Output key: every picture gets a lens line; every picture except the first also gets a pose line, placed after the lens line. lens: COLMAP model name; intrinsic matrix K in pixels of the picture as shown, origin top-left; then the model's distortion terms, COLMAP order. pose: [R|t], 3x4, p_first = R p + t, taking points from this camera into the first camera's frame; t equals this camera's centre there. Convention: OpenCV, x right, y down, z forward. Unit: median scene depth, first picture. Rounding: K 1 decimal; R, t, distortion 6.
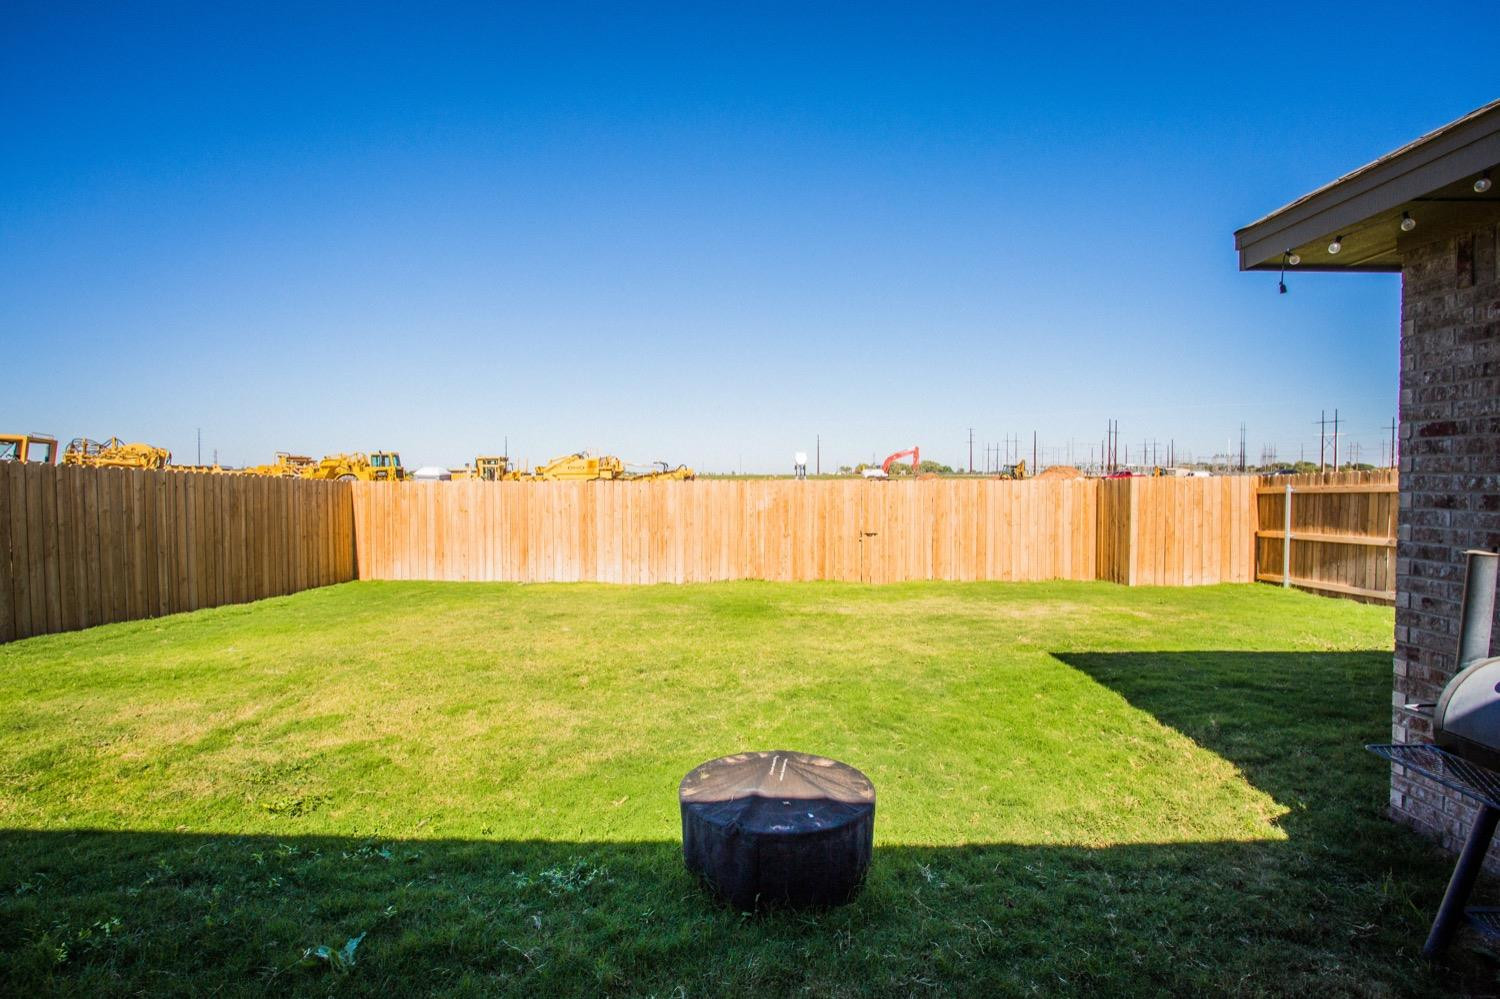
lens RADIAL K [[730.5, 0, 757.7], [0, 730.5, 494.0], [0, 0, 1]] dist [-0.078111, 0.036144]
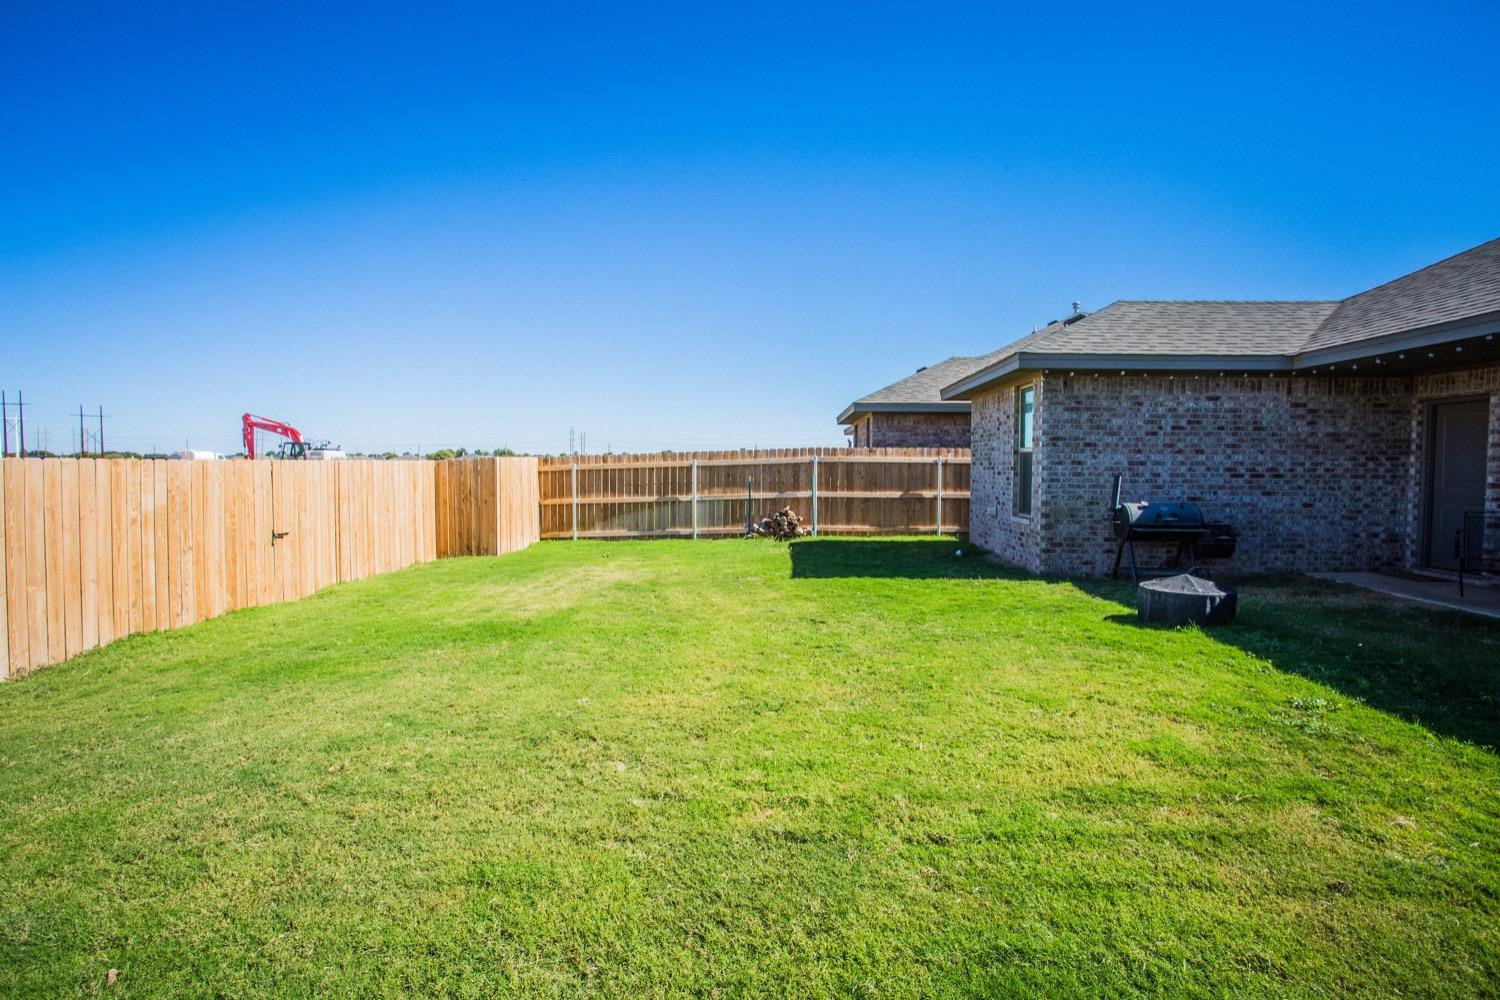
lens RADIAL K [[730.5, 0, 757.7], [0, 730.5, 494.5], [0, 0, 1]] dist [-0.078111, 0.036144]
pose [[0.083205, -0.043249, 0.995594, -0.602278], [0.023904, 0.998857, 0.041393, -0.003165], [-0.996246, 0.020355, 0.084144, 0.547686]]
